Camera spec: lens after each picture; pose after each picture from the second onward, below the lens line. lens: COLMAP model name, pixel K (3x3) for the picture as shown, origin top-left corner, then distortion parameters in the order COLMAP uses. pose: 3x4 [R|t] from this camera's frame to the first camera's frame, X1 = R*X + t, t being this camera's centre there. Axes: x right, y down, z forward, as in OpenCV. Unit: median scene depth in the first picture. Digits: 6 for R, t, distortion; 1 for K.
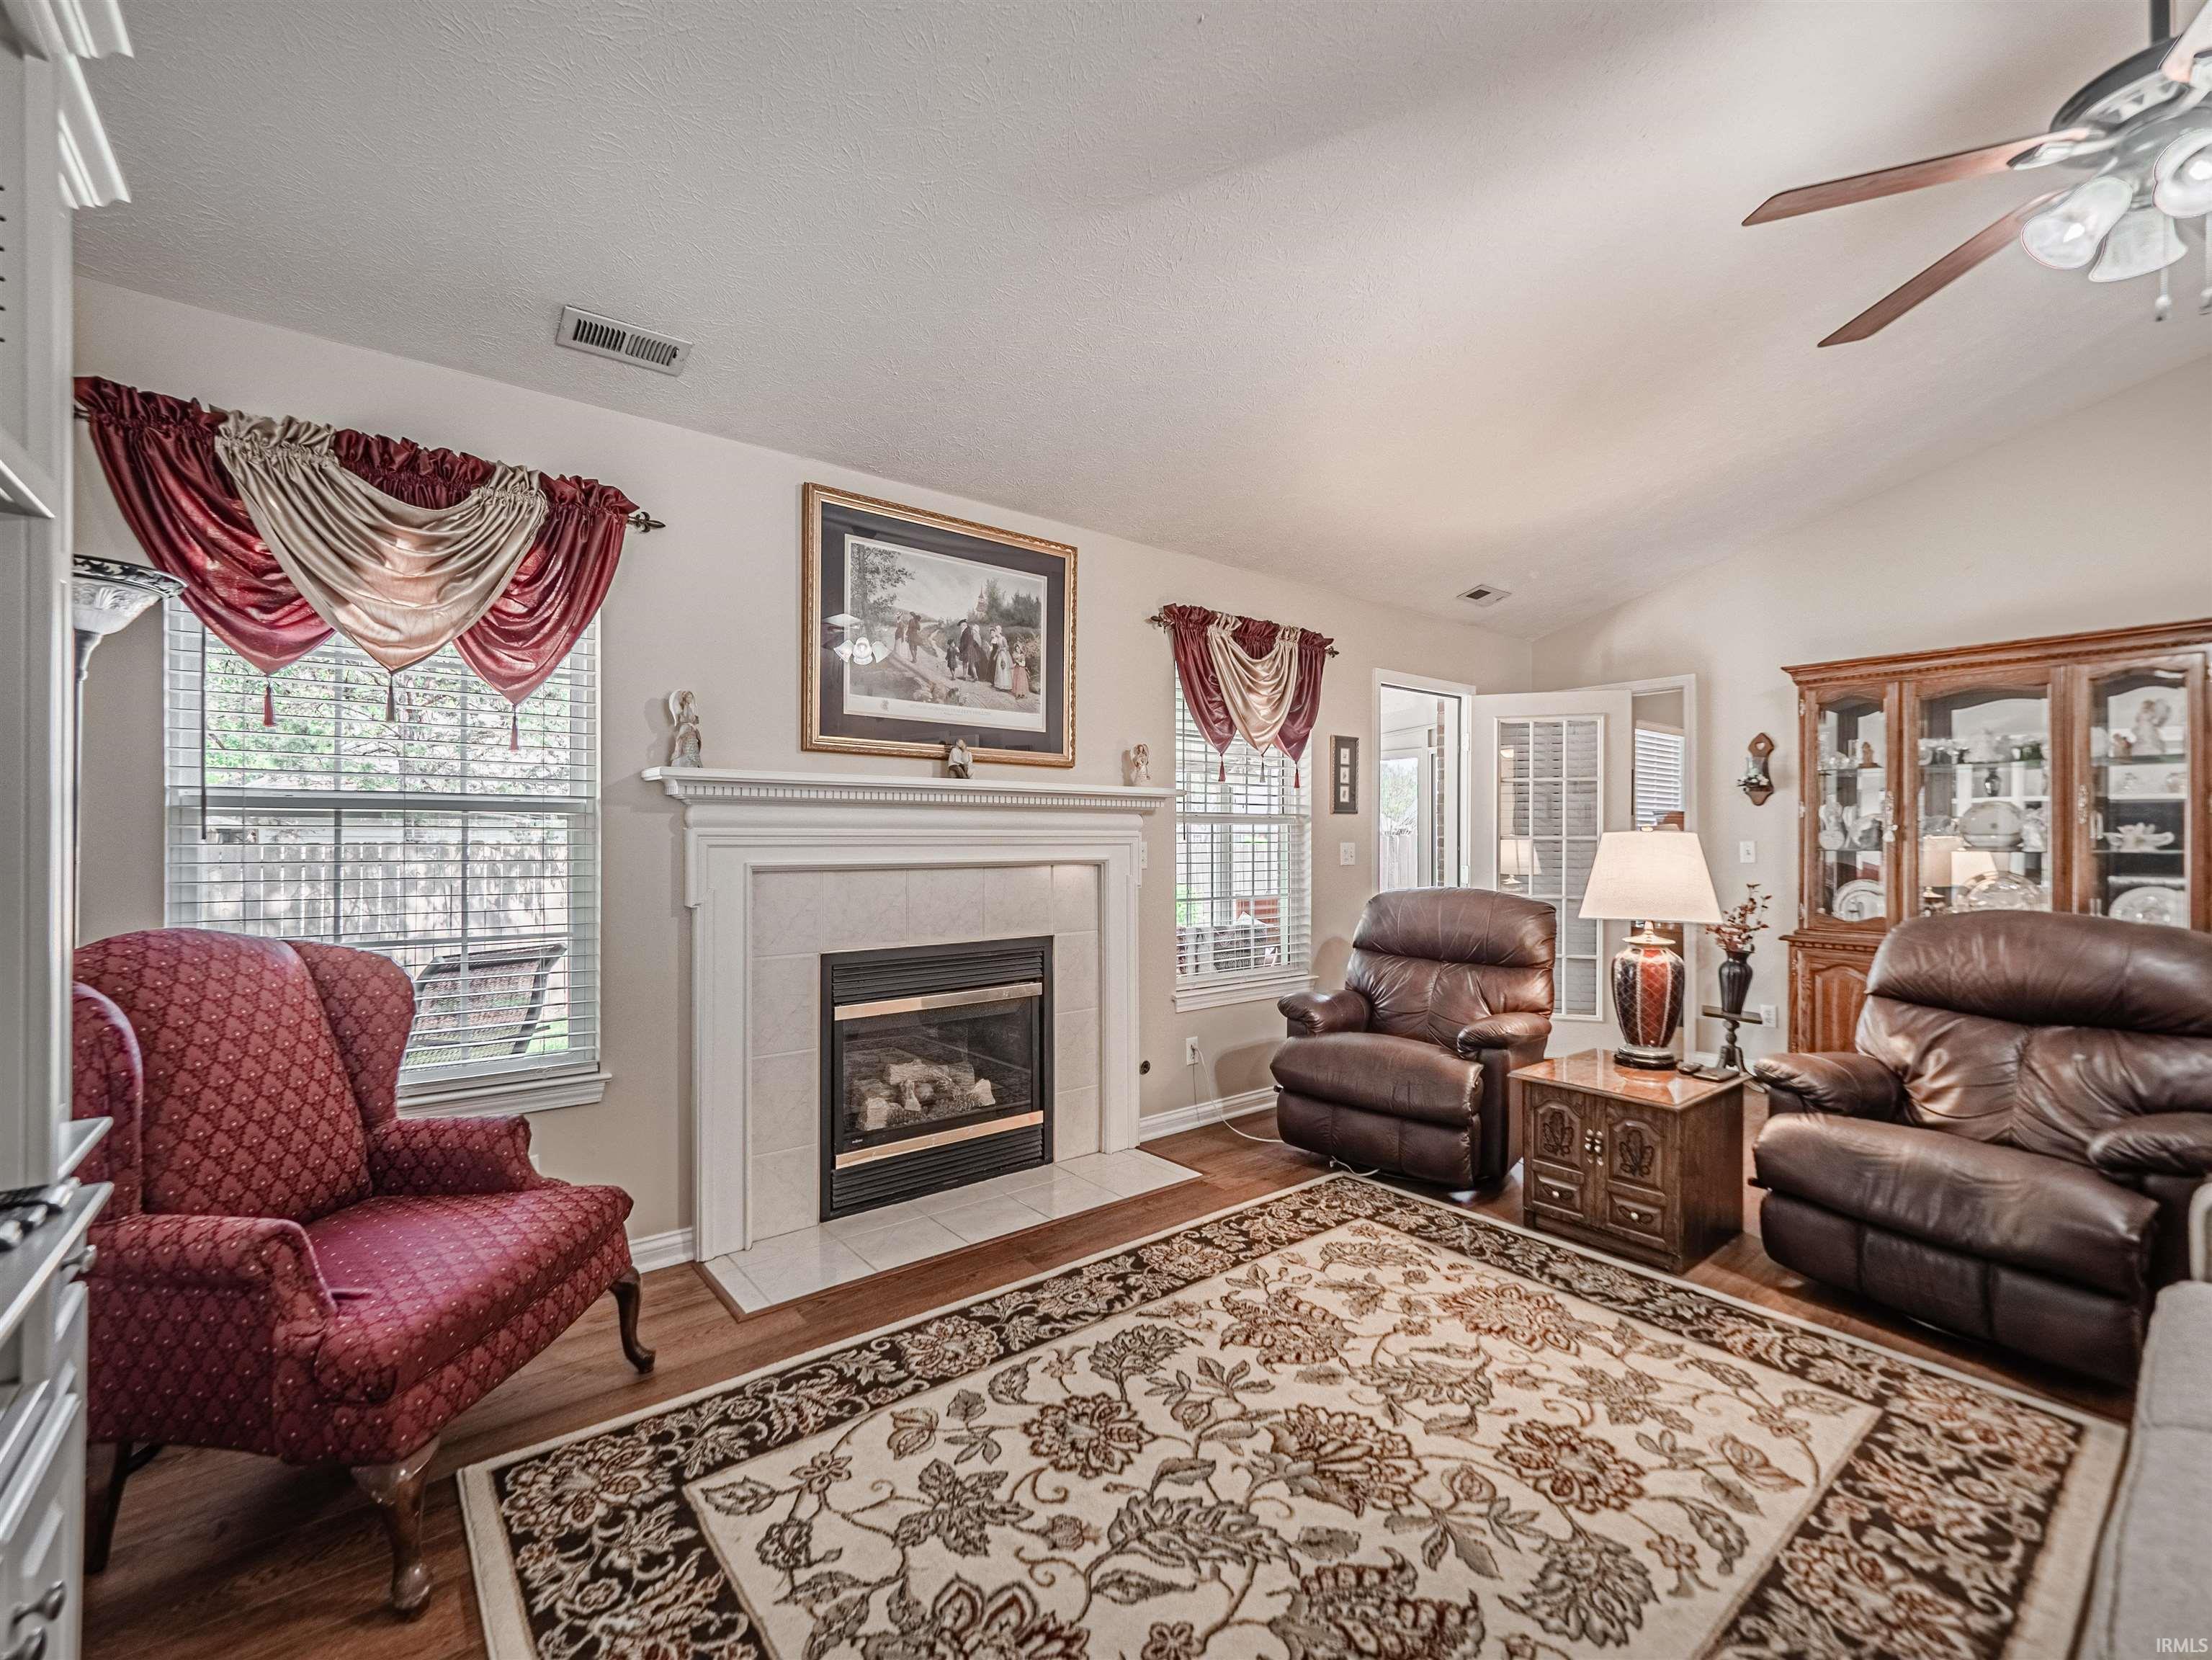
lens RADIAL K [[937.3, 0, 1101.8], [0, 937.3, 836.3], [0, 0, 1]] dist [-0.002398, -0.004949]
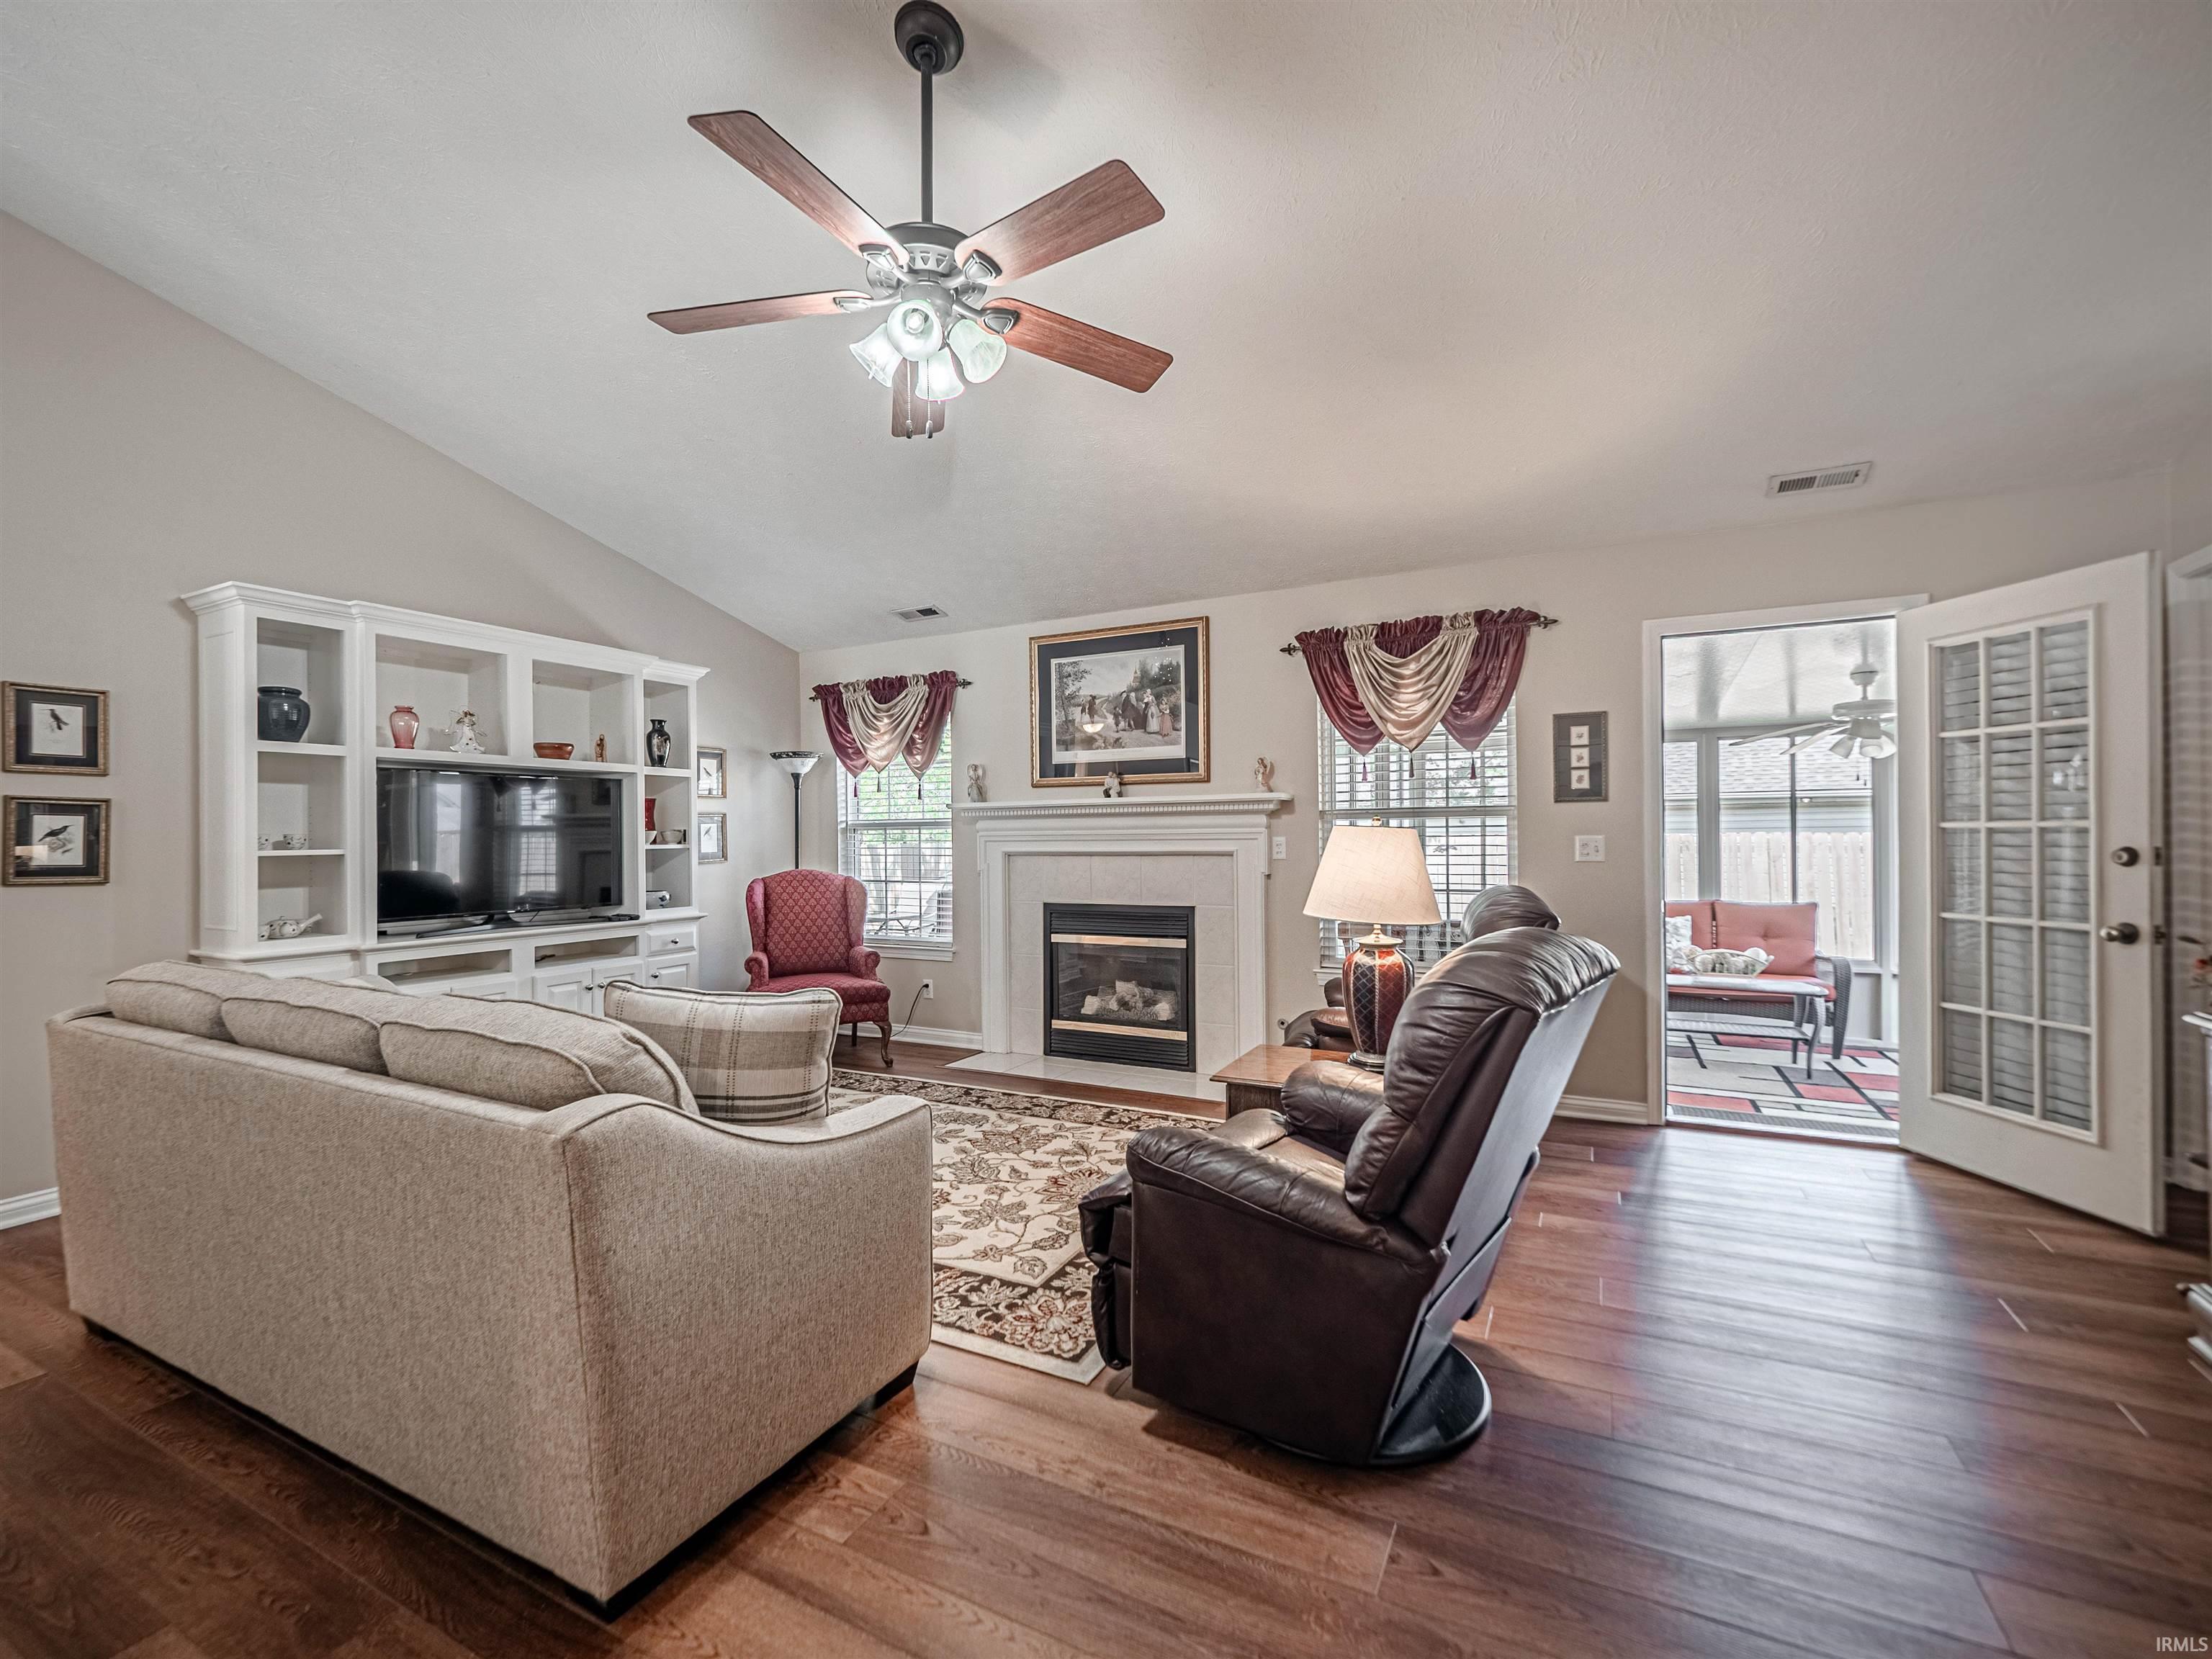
lens RADIAL K [[937.2, 0, 1101.8], [0, 937.2, 835.8], [0, 0, 1]] dist [-0.002398, -0.004949]
pose [[0.423505, -0.006017, -0.905874, 1.690807], [0.013562, 0.999908, -0.000301, 0.003465], [0.905792, -0.012158, 0.423548, 0.452988]]
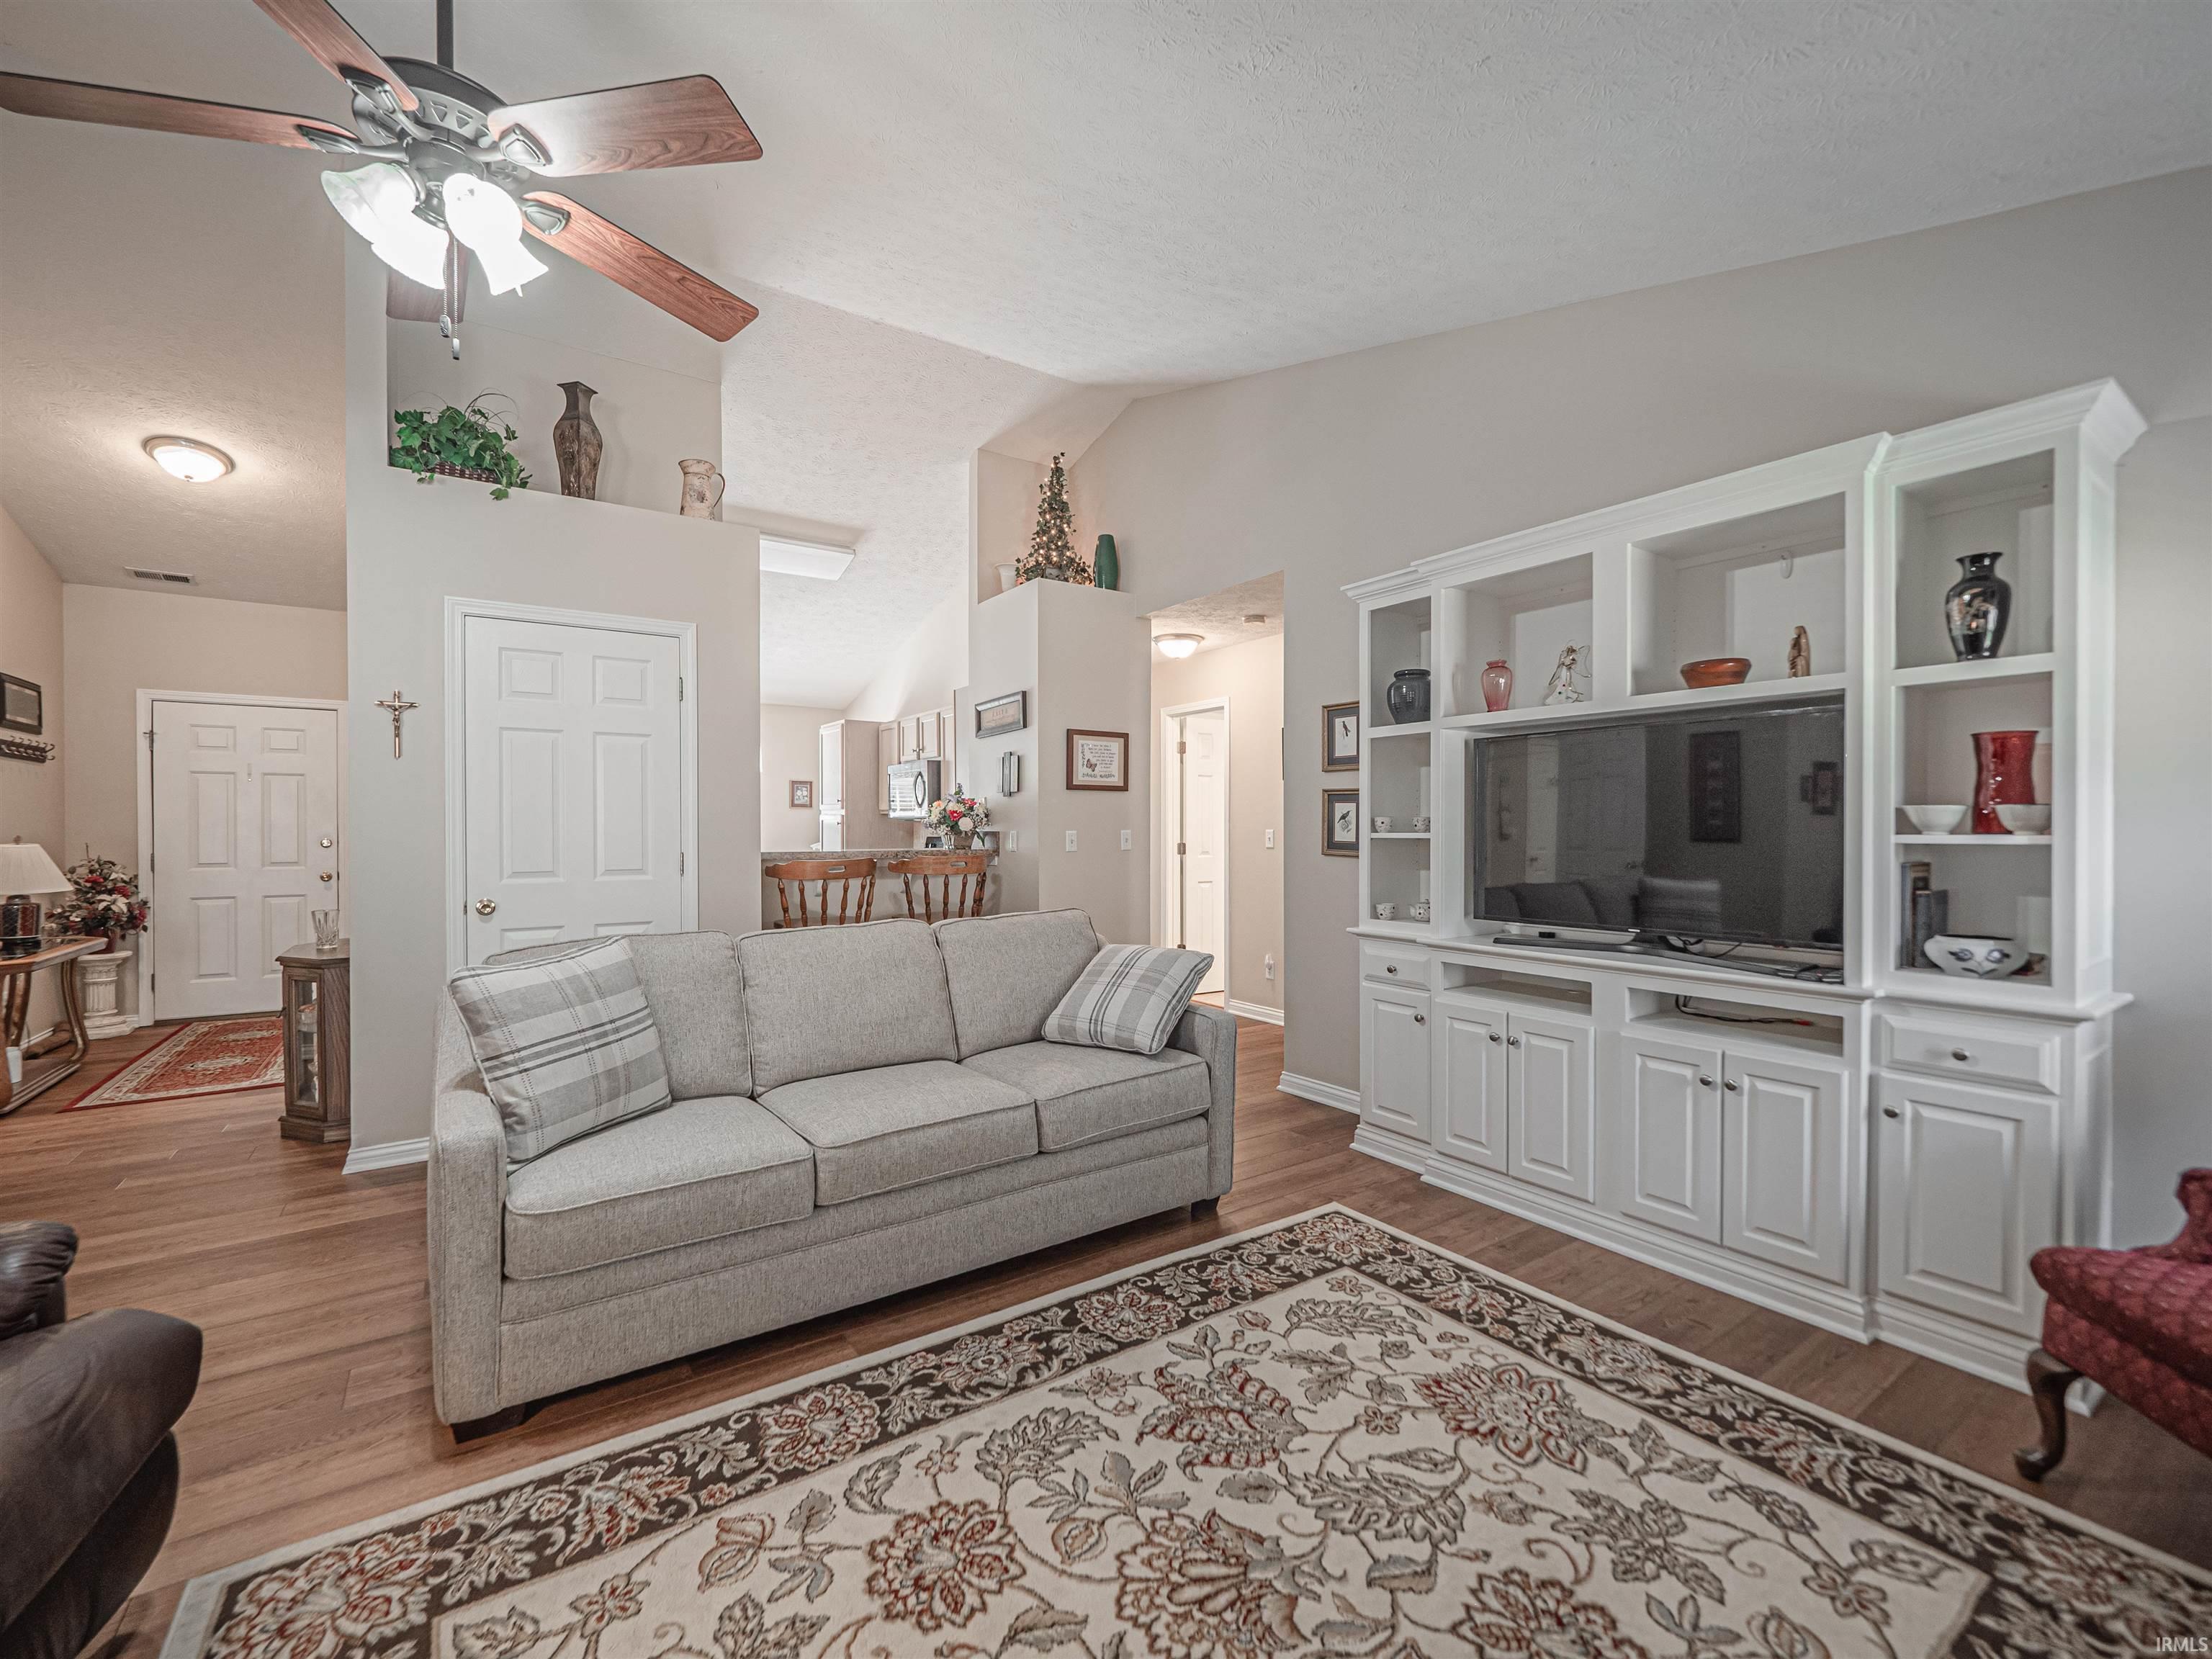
lens RADIAL K [[941.9, 0, 1105.3], [0, 941.9, 837.8], [0, 0, 1]] dist [-0.000035, 0.000223]
pose [[-0.998126, -0.002108, 0.061149, 0.230722], [-0.001672, 0.999973, 0.007178, 0.005951], [-0.061163, 0.007062, -0.998103, 1.402689]]
